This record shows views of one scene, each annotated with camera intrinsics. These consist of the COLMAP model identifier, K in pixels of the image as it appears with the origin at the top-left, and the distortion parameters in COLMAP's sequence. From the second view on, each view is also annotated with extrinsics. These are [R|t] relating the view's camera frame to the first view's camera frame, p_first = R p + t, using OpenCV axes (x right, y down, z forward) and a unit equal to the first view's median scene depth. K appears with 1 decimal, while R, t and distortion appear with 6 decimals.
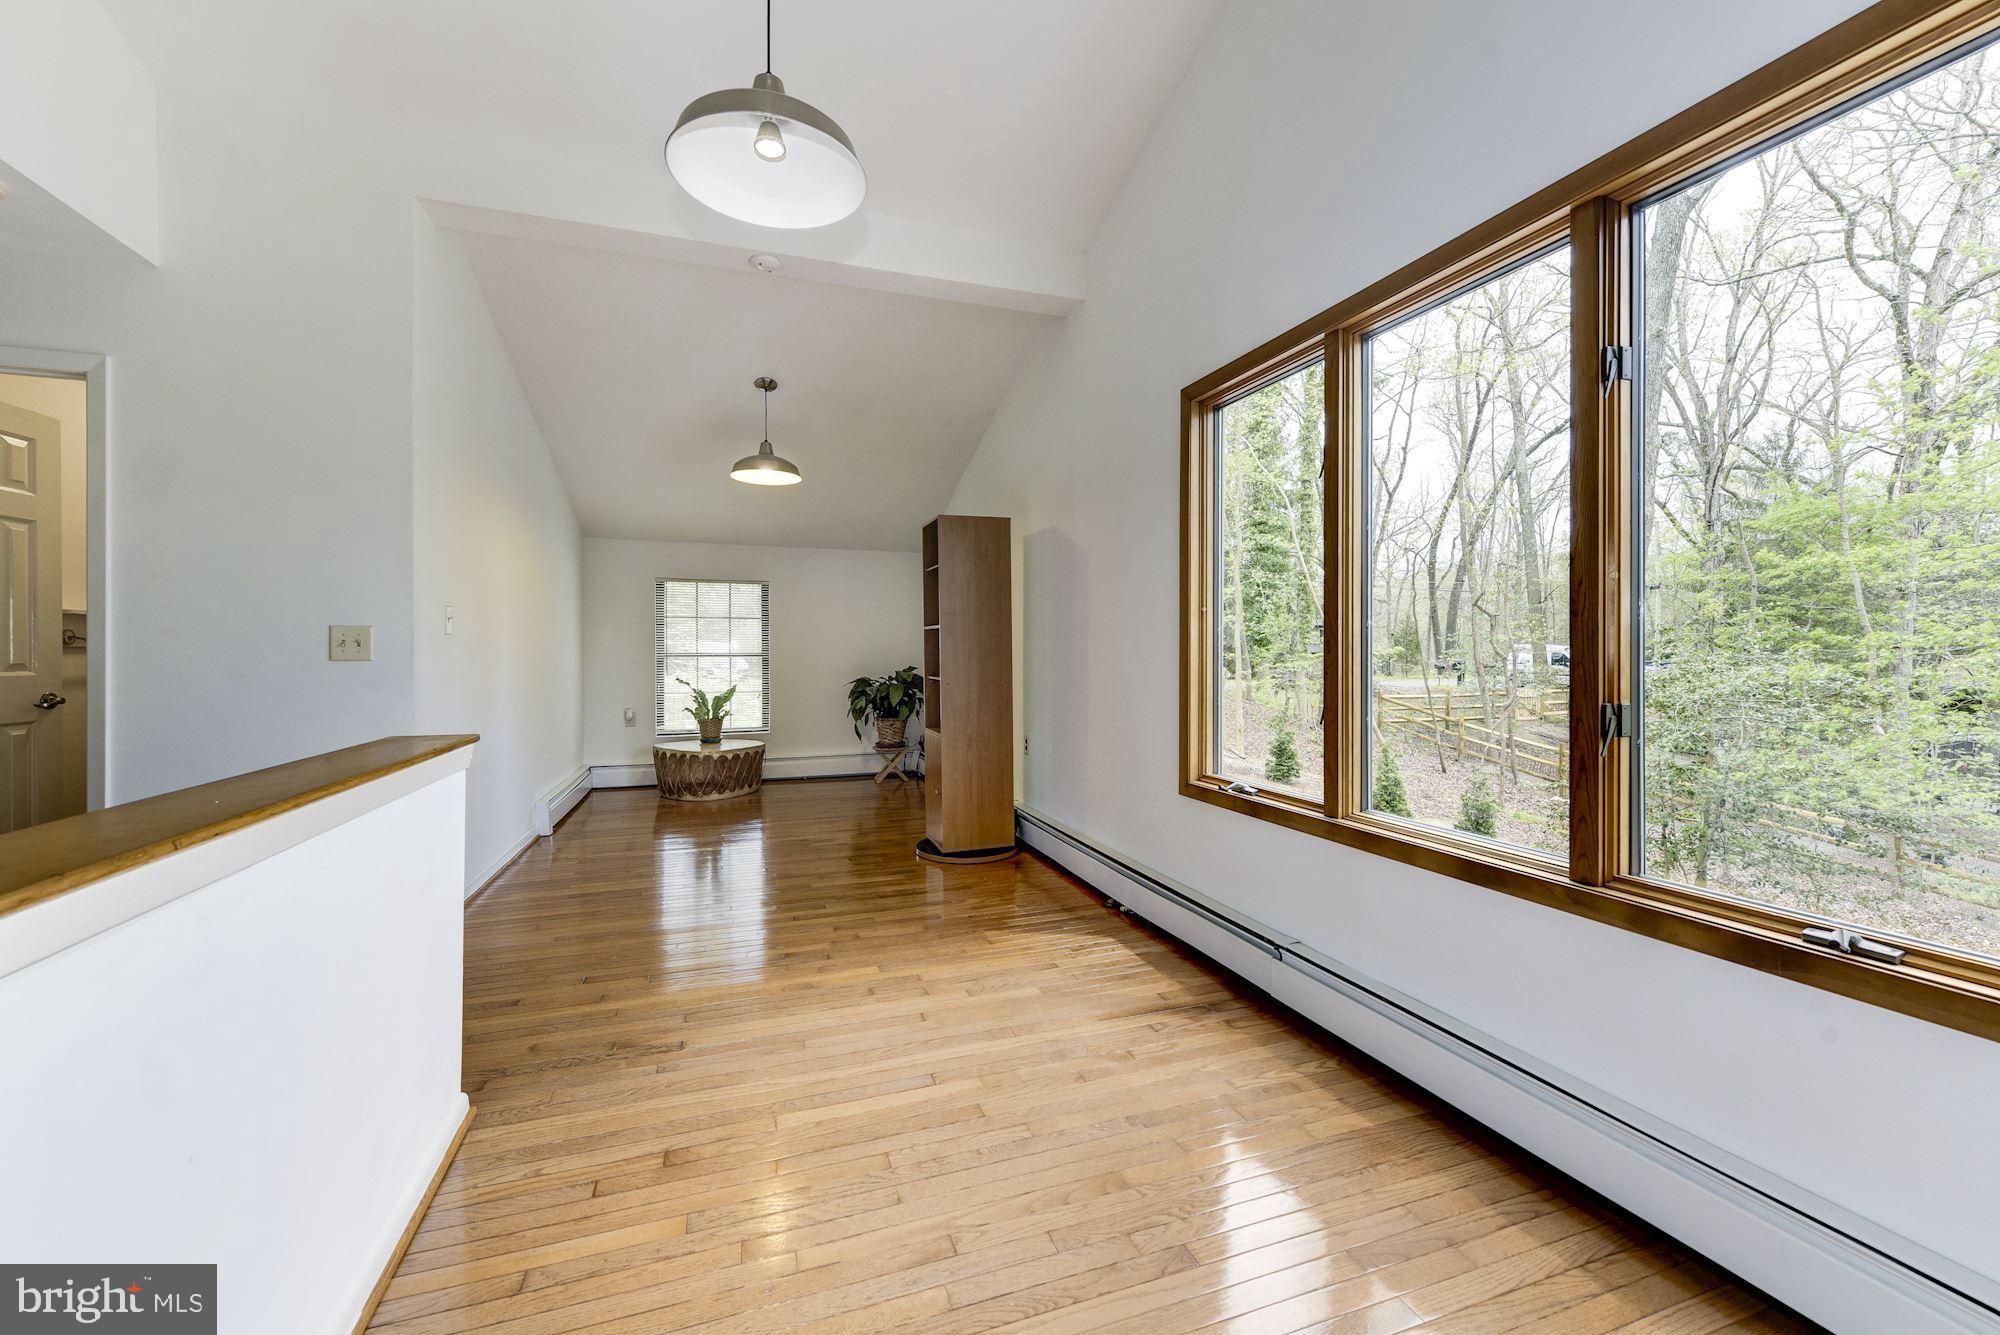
lens RADIAL K [[781.6, 0, 1002.2], [0, 781.6, 657.3], [0, 0, 1]] dist [-0.000253, -0.000001]
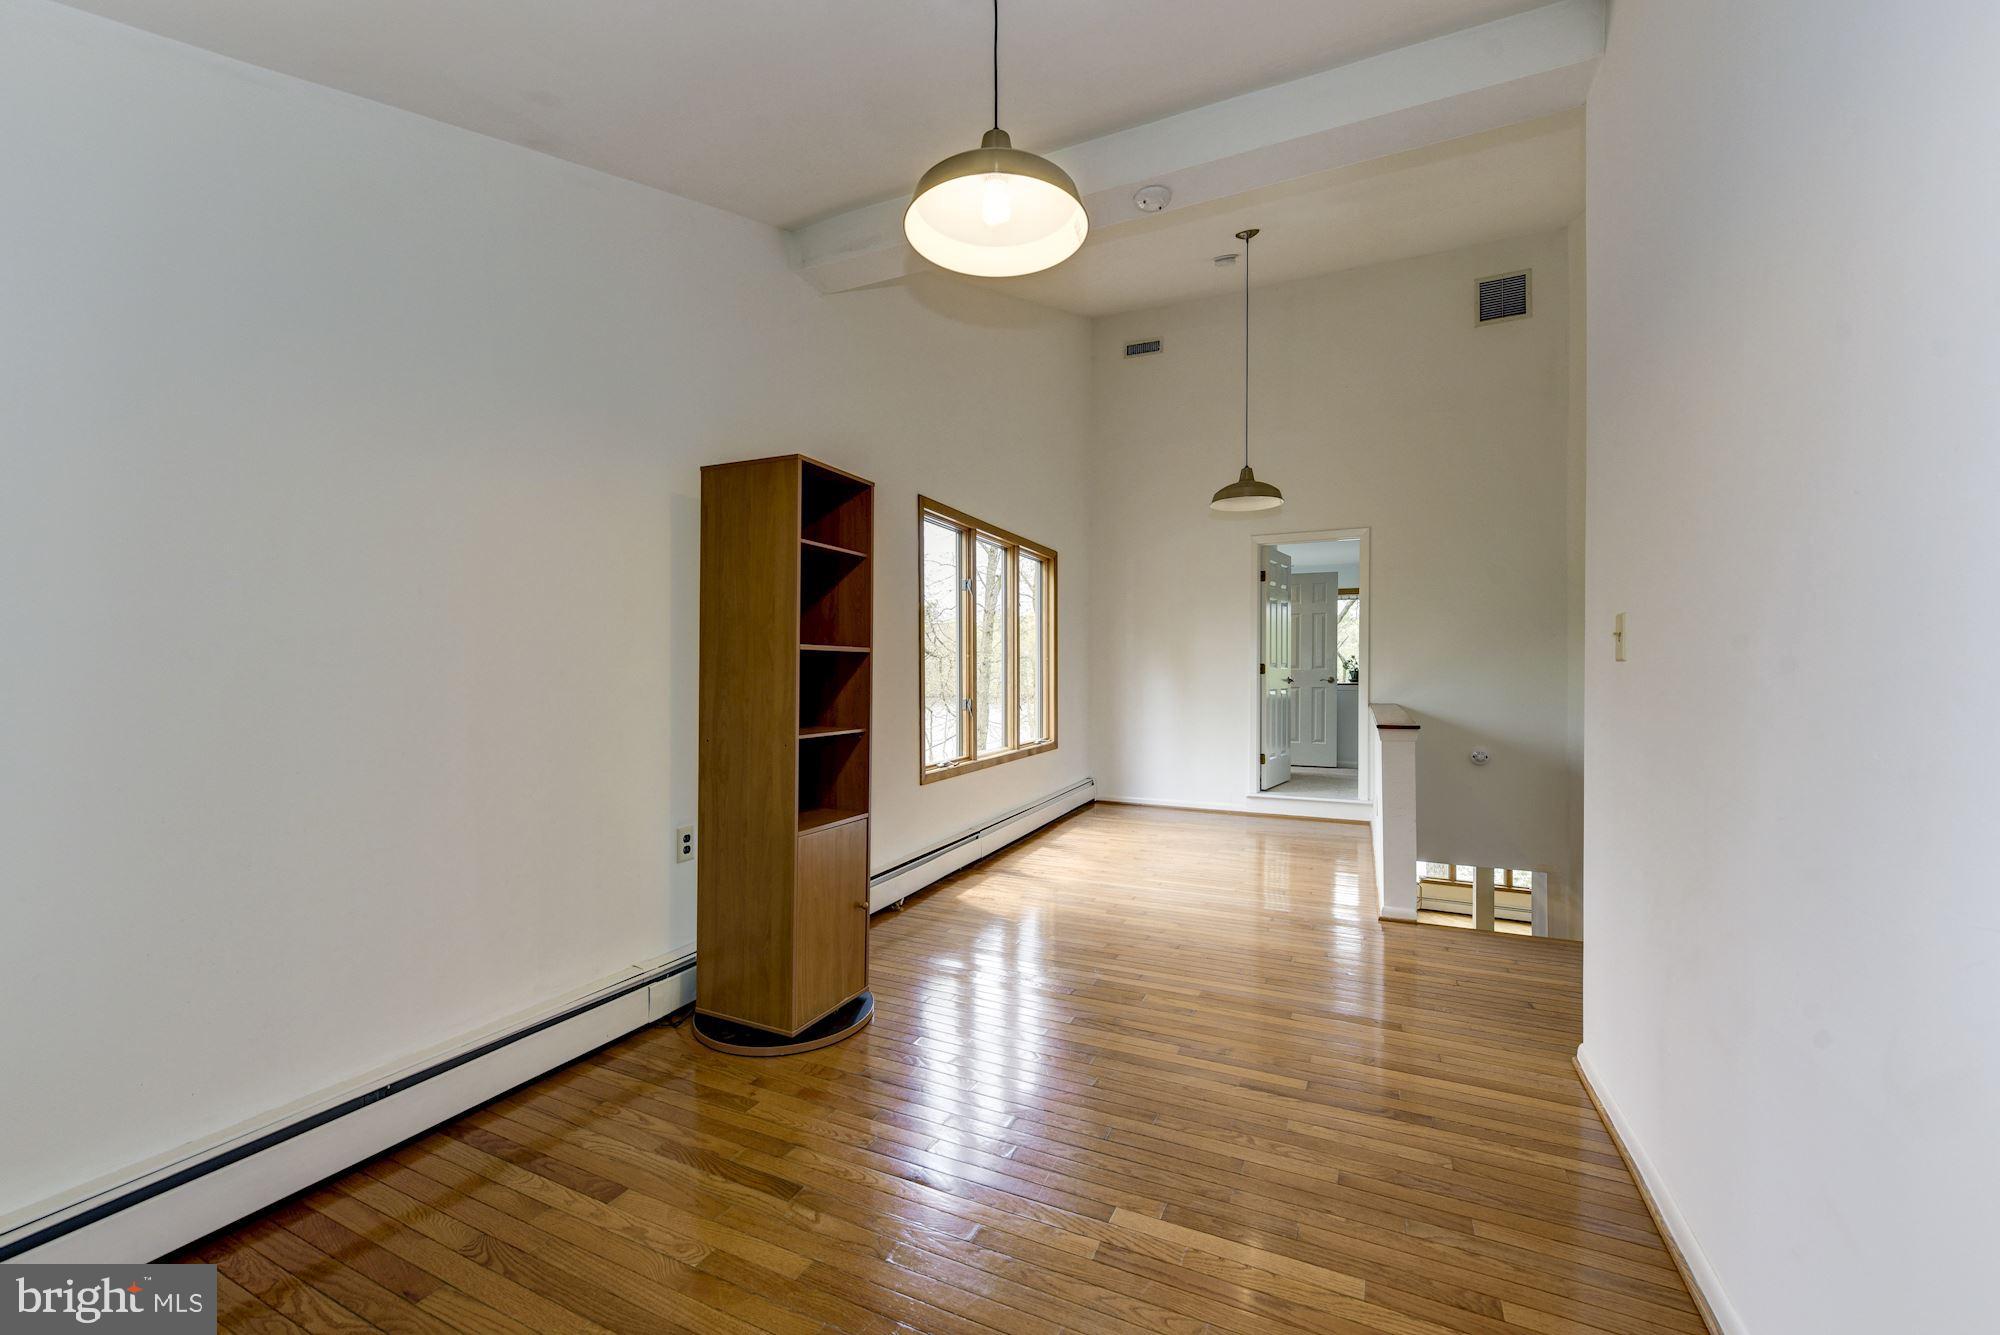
lens RADIAL K [[781.6, 0, 999.4], [0, 781.6, 666.6], [0, 0, 1]] dist [-0.000253, -0.000001]
pose [[-0.718658, 0.001664, 0.695362, -1.057618], [0.004740, 0.999986, 0.002506, -0.054661], [-0.695348, 0.005097, -0.718655, 2.376040]]
